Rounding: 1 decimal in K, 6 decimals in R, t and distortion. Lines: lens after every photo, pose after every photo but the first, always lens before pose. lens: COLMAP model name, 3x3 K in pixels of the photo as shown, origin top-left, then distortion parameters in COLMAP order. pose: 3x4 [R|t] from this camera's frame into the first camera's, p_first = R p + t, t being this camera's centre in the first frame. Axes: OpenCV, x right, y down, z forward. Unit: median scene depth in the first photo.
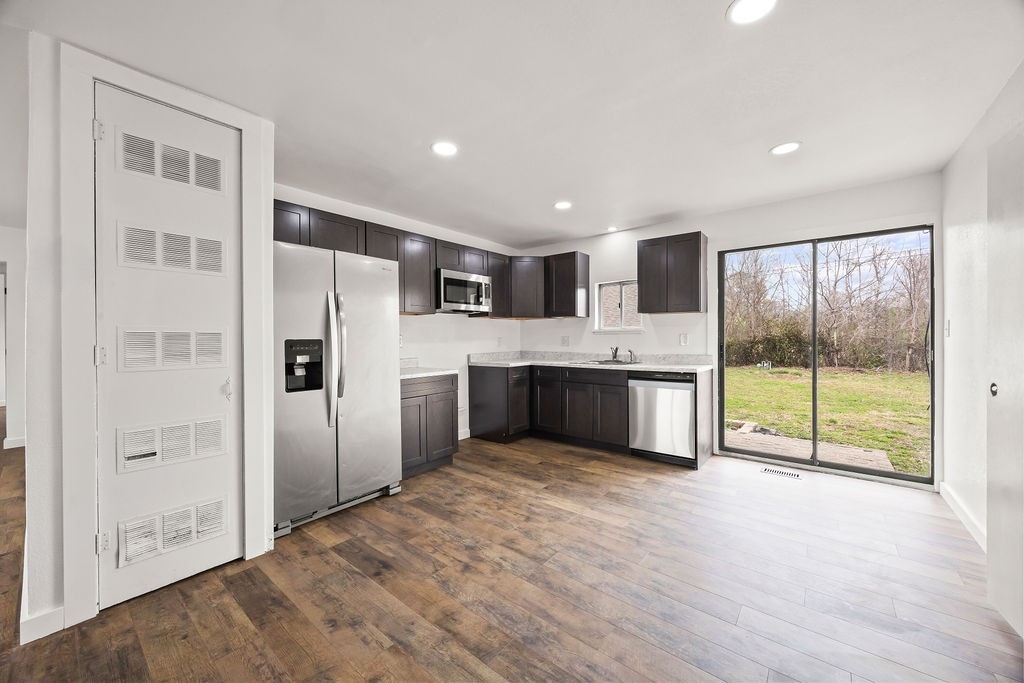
lens RADIAL K [[385.1, 0, 514.6], [0, 385.1, 337.8], [0, 0, 1]] dist [-0.009365, 0.000241]
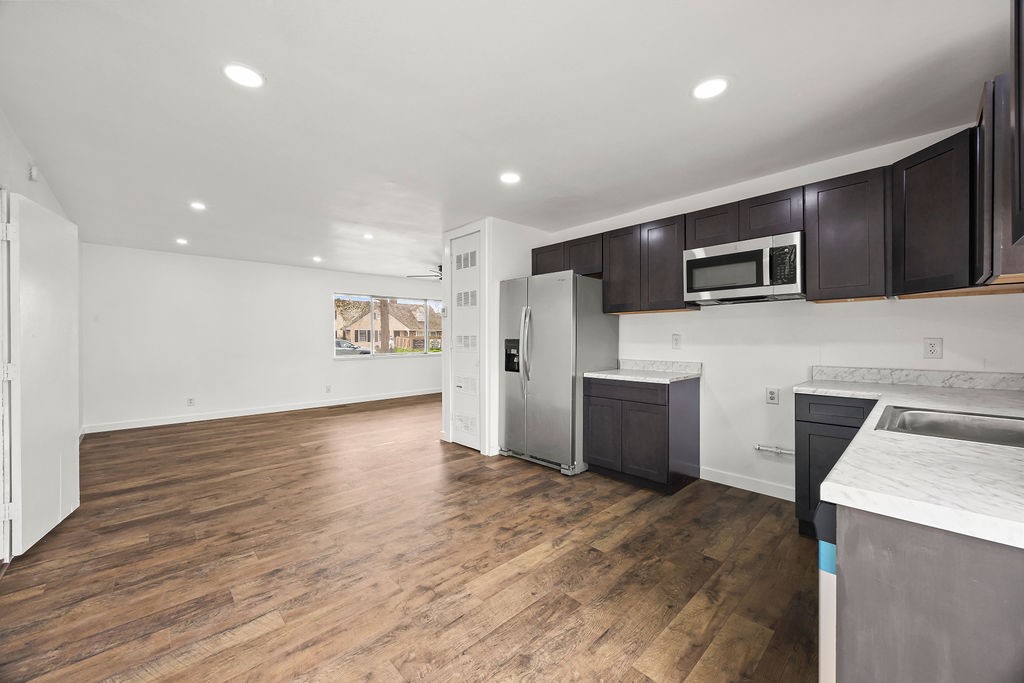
lens RADIAL K [[391.4, 0, 504.0], [0, 391.4, 336.2], [0, 0, 1]] dist [-0.006788, 0.000518]
pose [[-0.147096, 0.004324, -0.989113, 0.914070], [0.003805, 0.999986, 0.003805, -0.011609], [0.989115, -0.003204, -0.147110, 1.046962]]
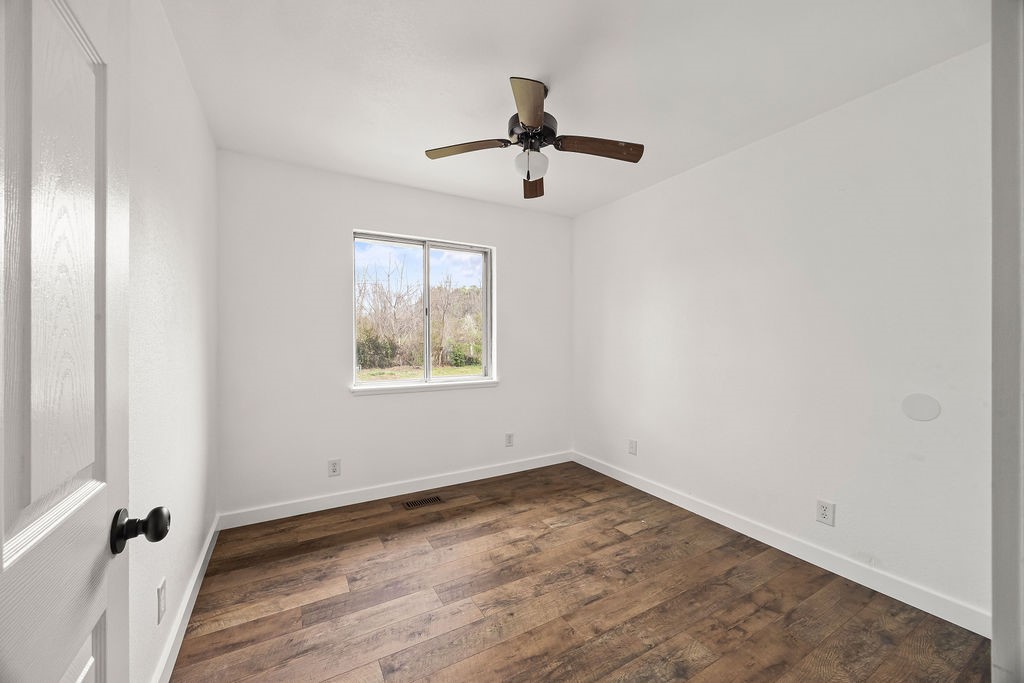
lens RADIAL K [[391.4, 0, 515.4], [0, 391.4, 343.5], [0, 0, 1]] dist [-0.006788, 0.000518]
pose [[0.359196, -0.000130, 0.933262, -0.858271], [-0.003307, 0.999994, 0.001412, -0.006497], [-0.933256, -0.003593, 0.359193, 0.662004]]
